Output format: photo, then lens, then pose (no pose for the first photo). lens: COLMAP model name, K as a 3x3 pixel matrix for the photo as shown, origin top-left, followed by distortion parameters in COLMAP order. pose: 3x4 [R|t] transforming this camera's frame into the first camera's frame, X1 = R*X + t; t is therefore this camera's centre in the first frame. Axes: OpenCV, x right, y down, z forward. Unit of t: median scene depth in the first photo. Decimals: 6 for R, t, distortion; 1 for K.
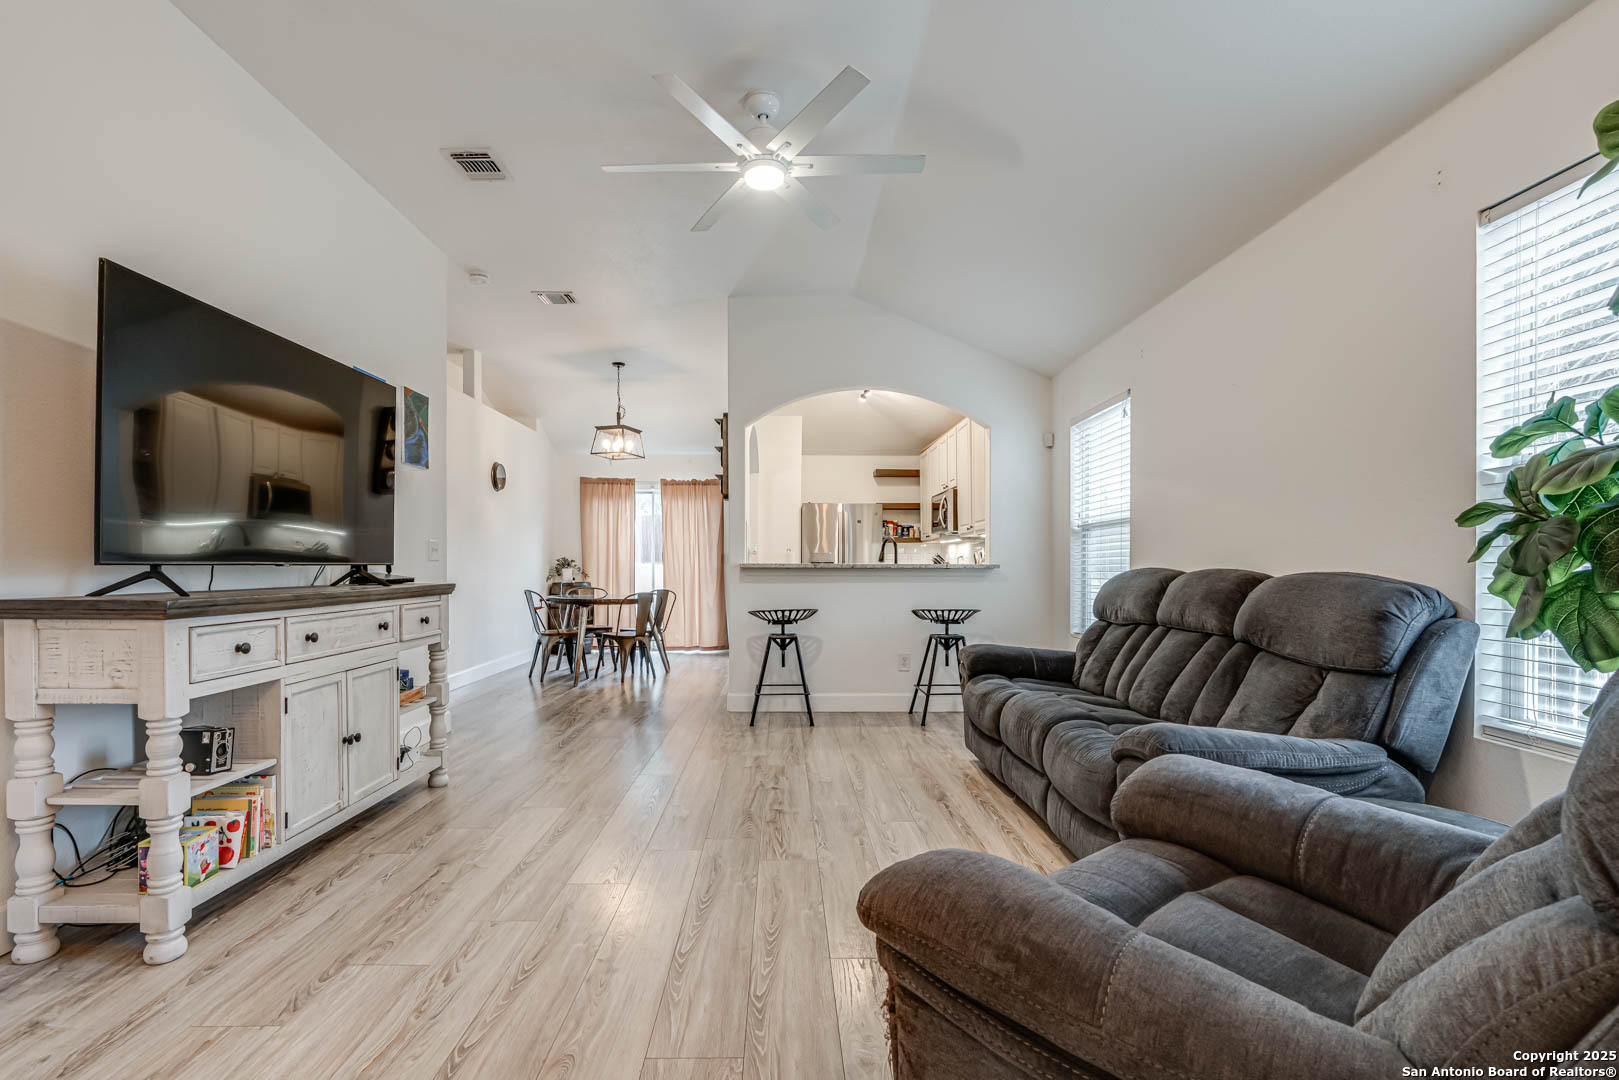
lens RADIAL K [[740.2, 0, 812.4], [0, 740.2, 567.5], [0, 0, 1]] dist [-0.010347, 0.003686]
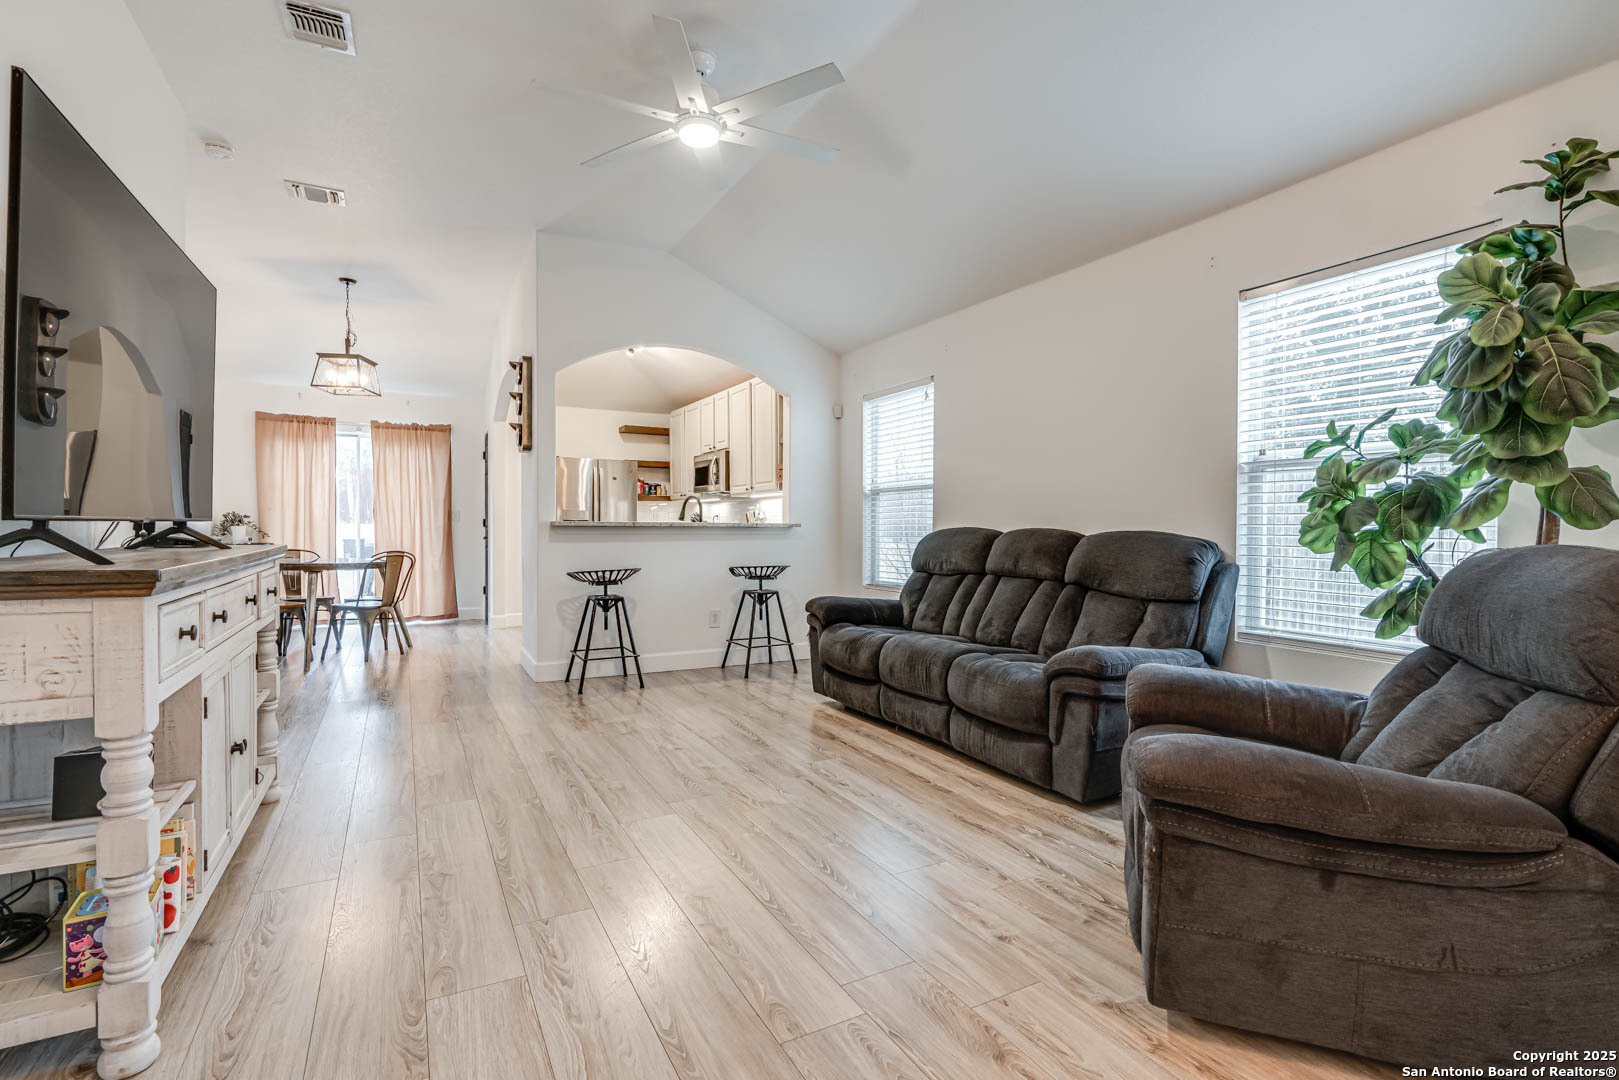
lens RADIAL K [[740.2, 0, 833.6], [0, 740.2, 528.4], [0, 0, 1]] dist [-0.010347, 0.003686]
pose [[0.888012, 0.001656, 0.459818, -0.278047], [-0.002959, 0.999993, 0.002115, 0.000444], [-0.459811, -0.003238, 0.888011, 0.021997]]
